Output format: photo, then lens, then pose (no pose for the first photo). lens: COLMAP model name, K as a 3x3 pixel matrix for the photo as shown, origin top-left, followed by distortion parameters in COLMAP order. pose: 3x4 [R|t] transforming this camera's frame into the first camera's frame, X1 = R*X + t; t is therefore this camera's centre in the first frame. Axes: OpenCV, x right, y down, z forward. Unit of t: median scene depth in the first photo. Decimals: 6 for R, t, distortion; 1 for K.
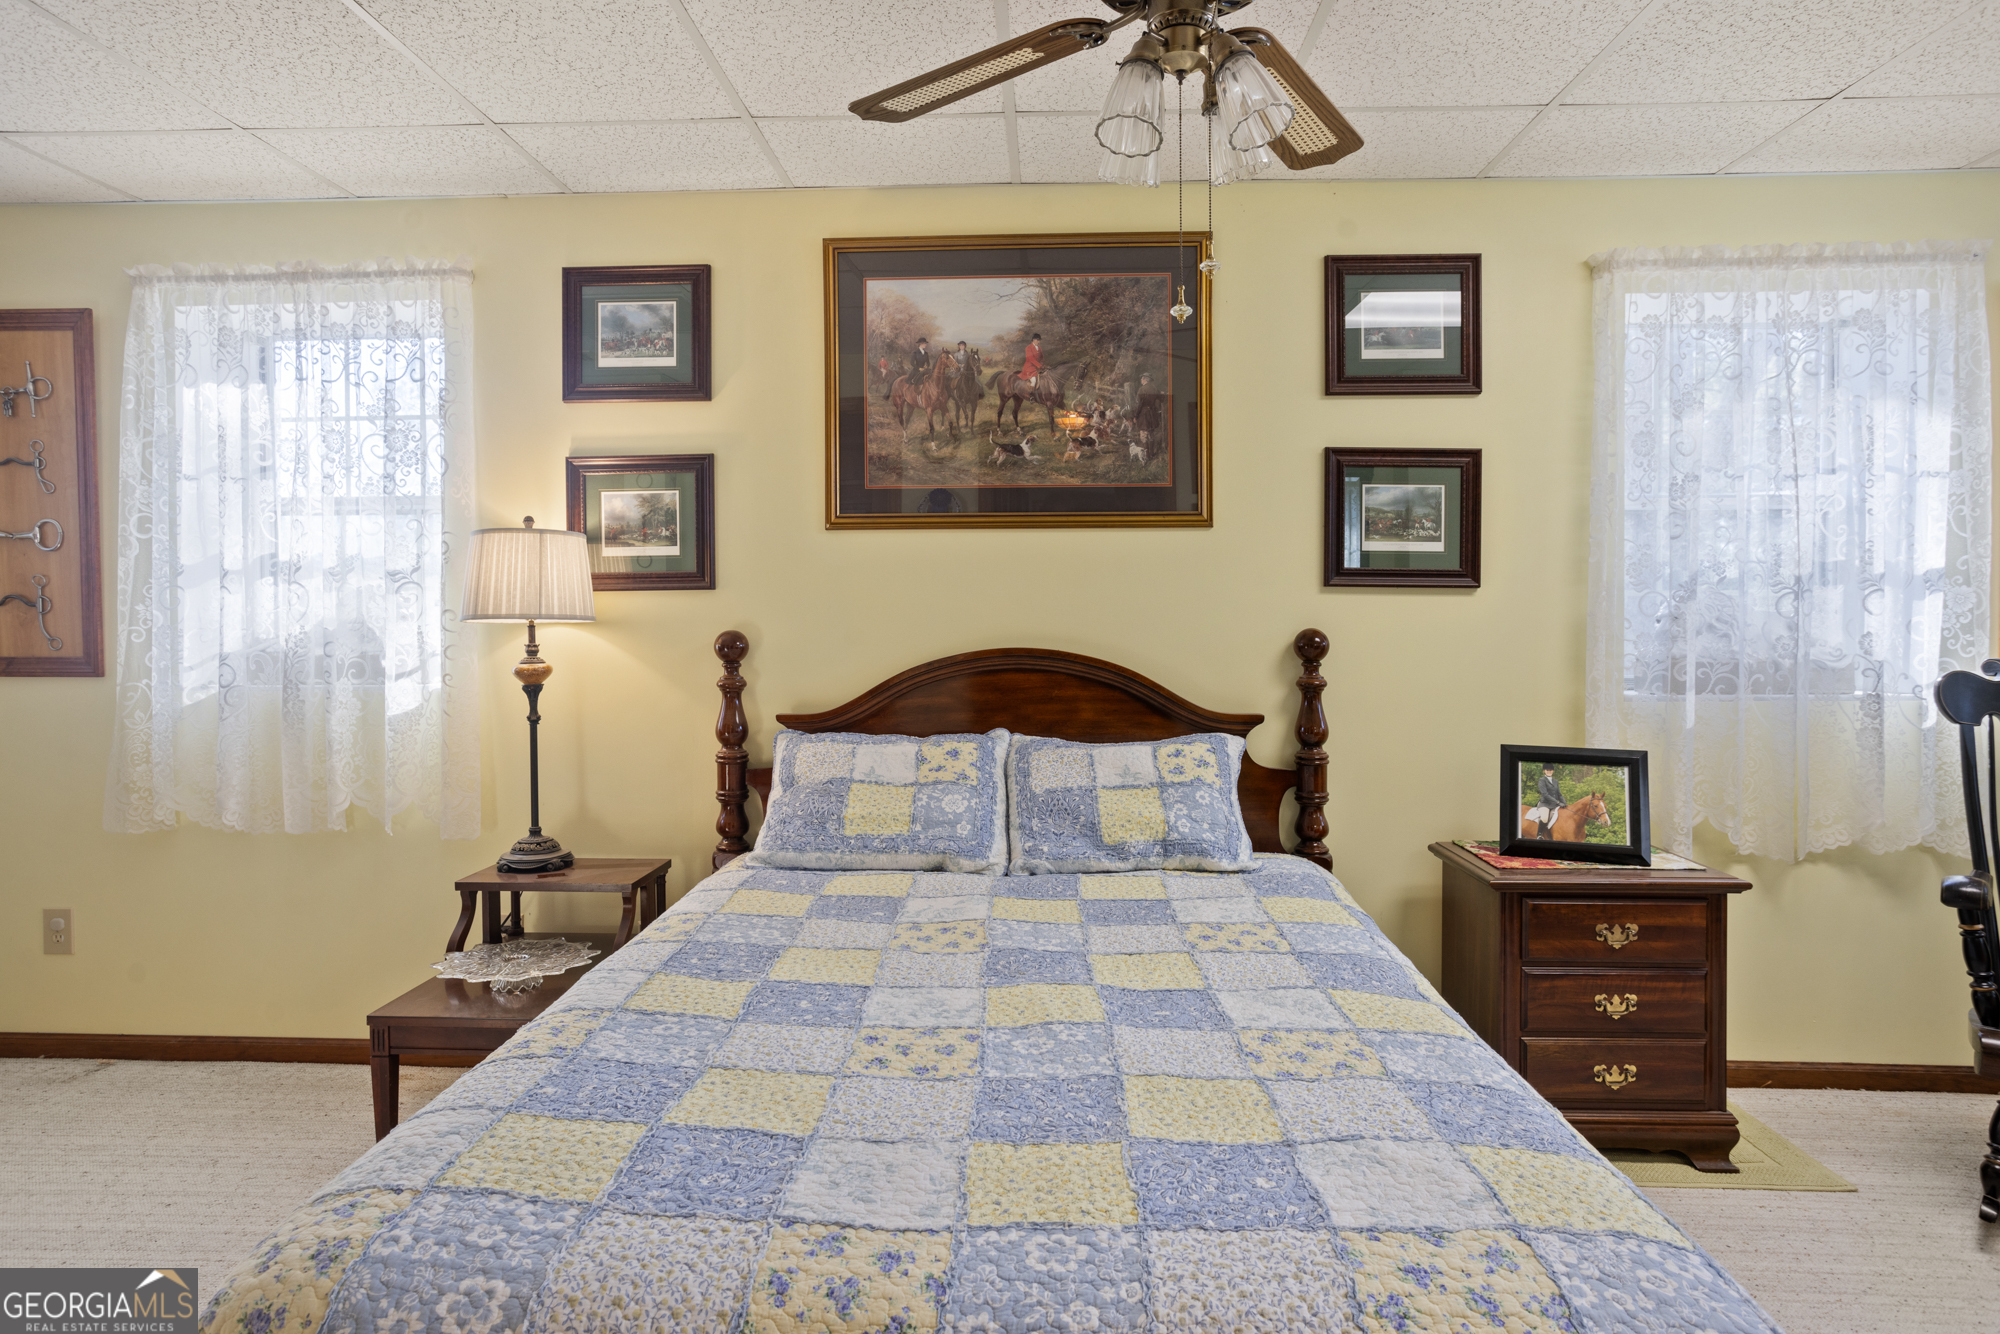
lens RADIAL K [[1142.8, 0, 1001.8], [0, 1142.8, 630.8], [0, 0, 1]] dist [-0.051350, 0.001112]
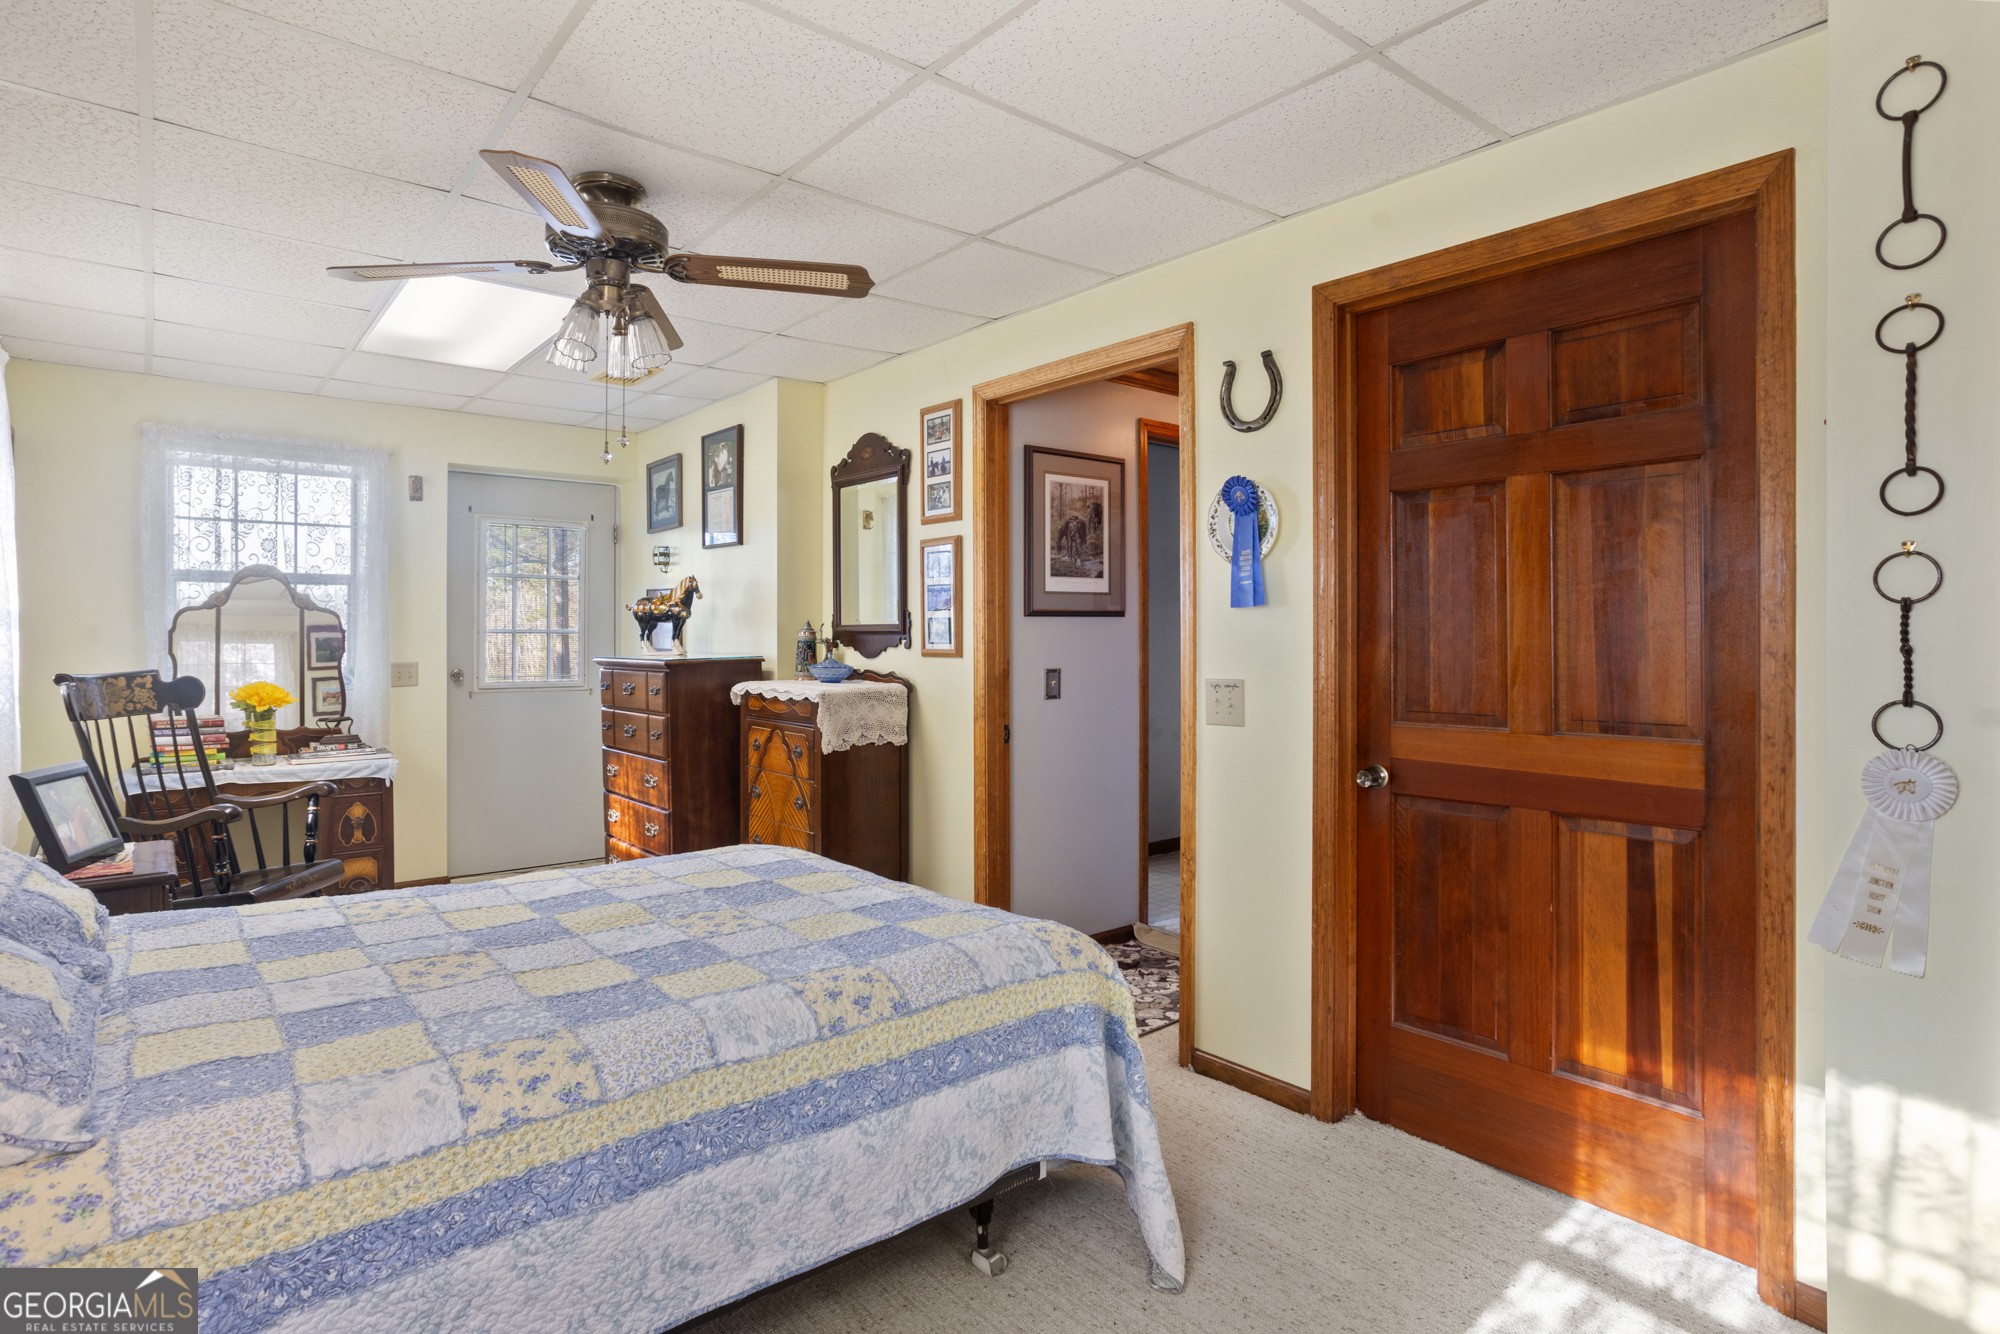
lens RADIAL K [[1036.0, 0, 992.2], [0, 1036.0, 636.9], [0, 0, 1]] dist [-0.055885, 0.036461]
pose [[-0.654313, -0.001303, 0.756222, -0.747967], [0.011747, 0.999860, 0.011887, -0.020257], [-0.756132, 0.016661, -0.654207, 0.873686]]
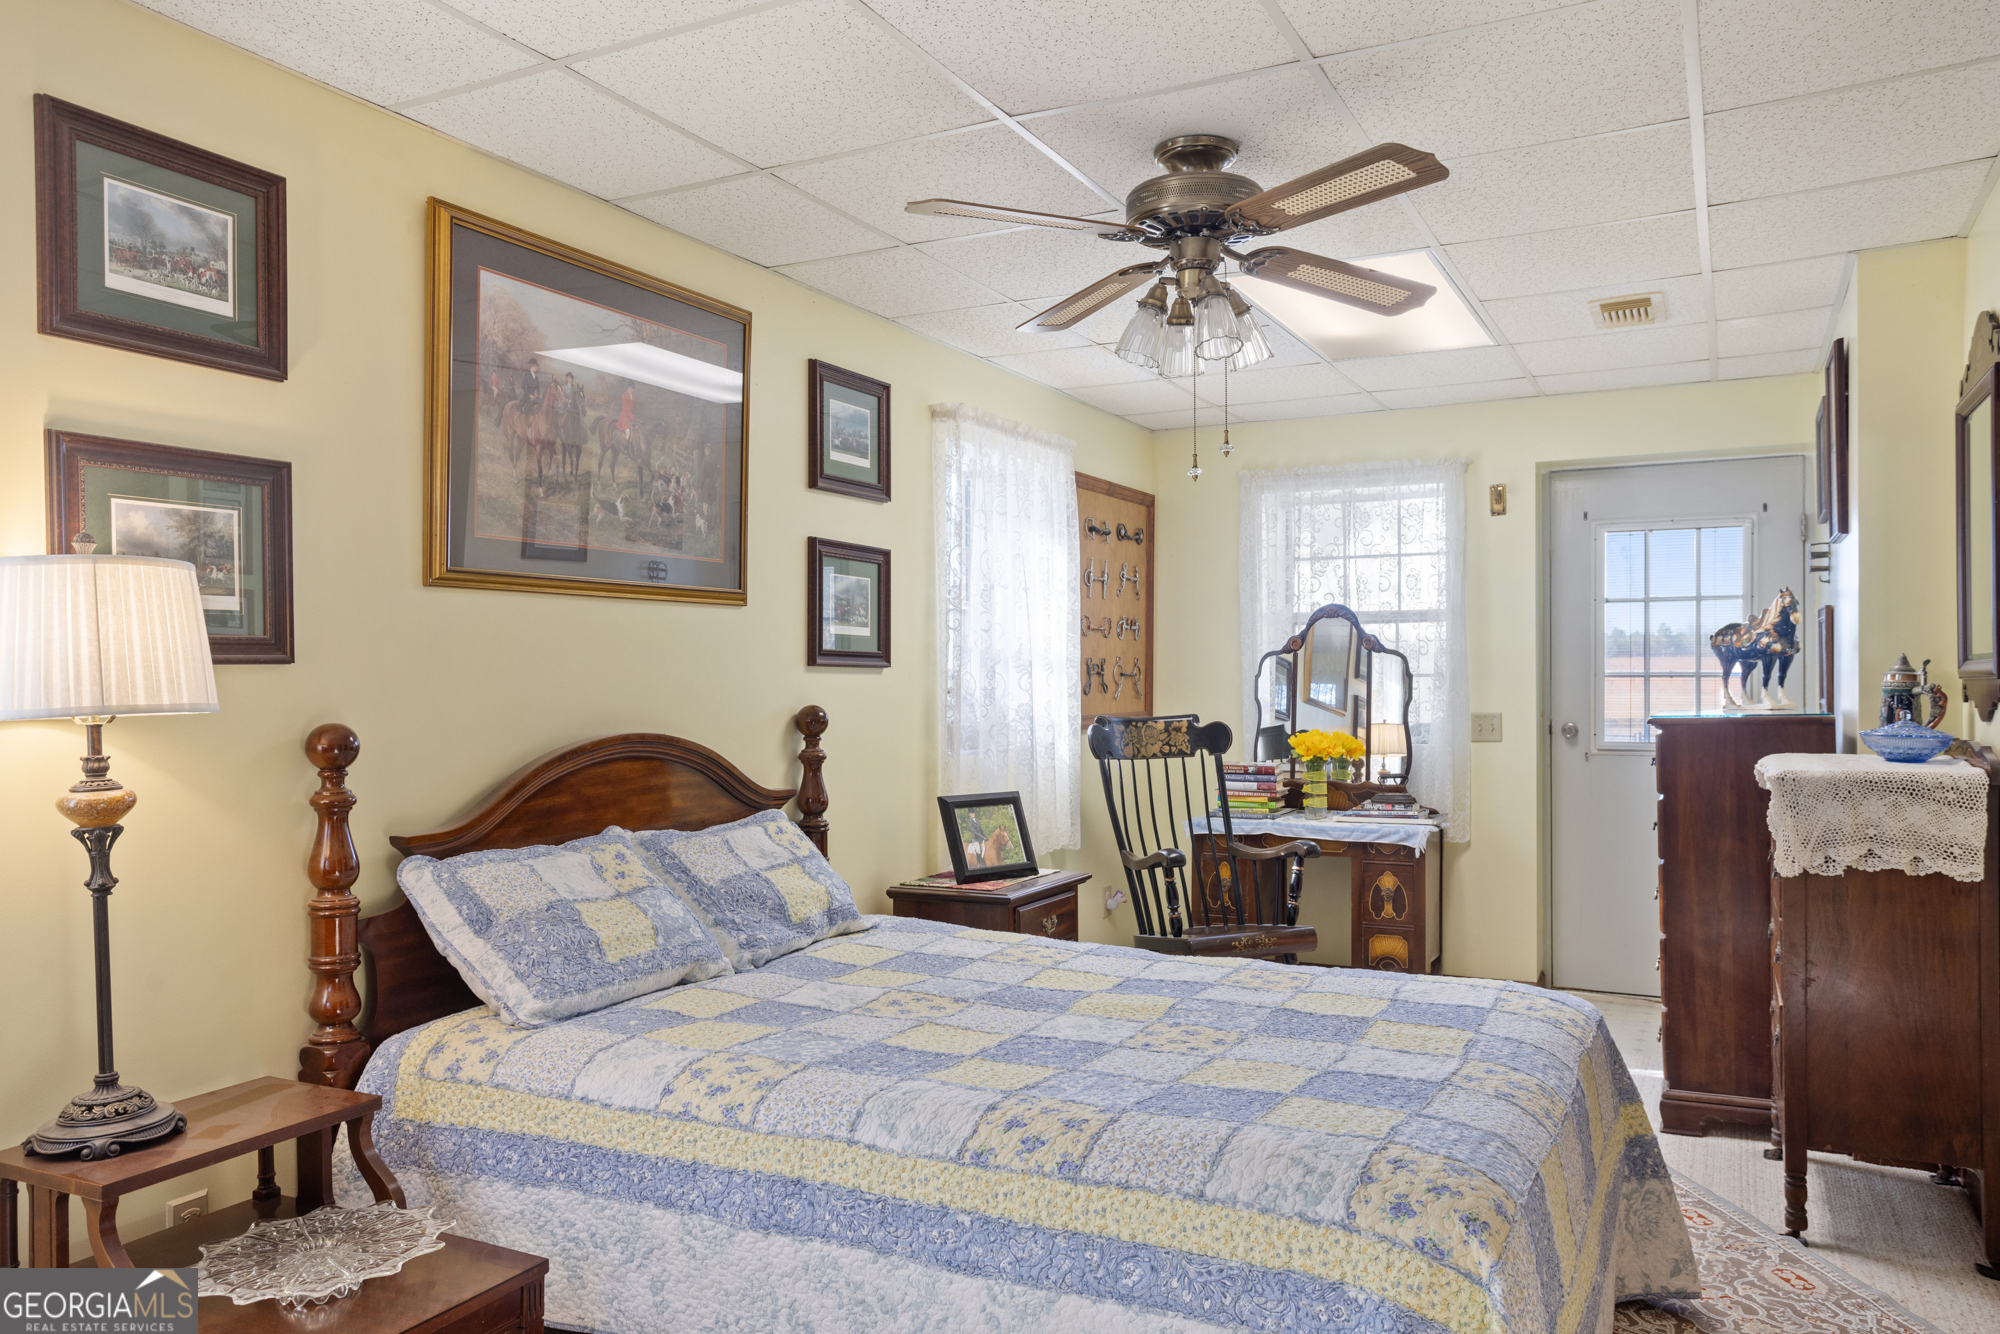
lens RADIAL K [[1398.4, 0, 1007.9], [0, 1398.4, 691.3], [0, 0, 1]] dist [-0.009974, 0.005792]
pose [[0.421499, -0.009242, 0.906782, -0.840148], [0.018265, 0.999832, 0.001700, -0.013792], [-0.906645, 0.015846, 0.421597, 0.273180]]
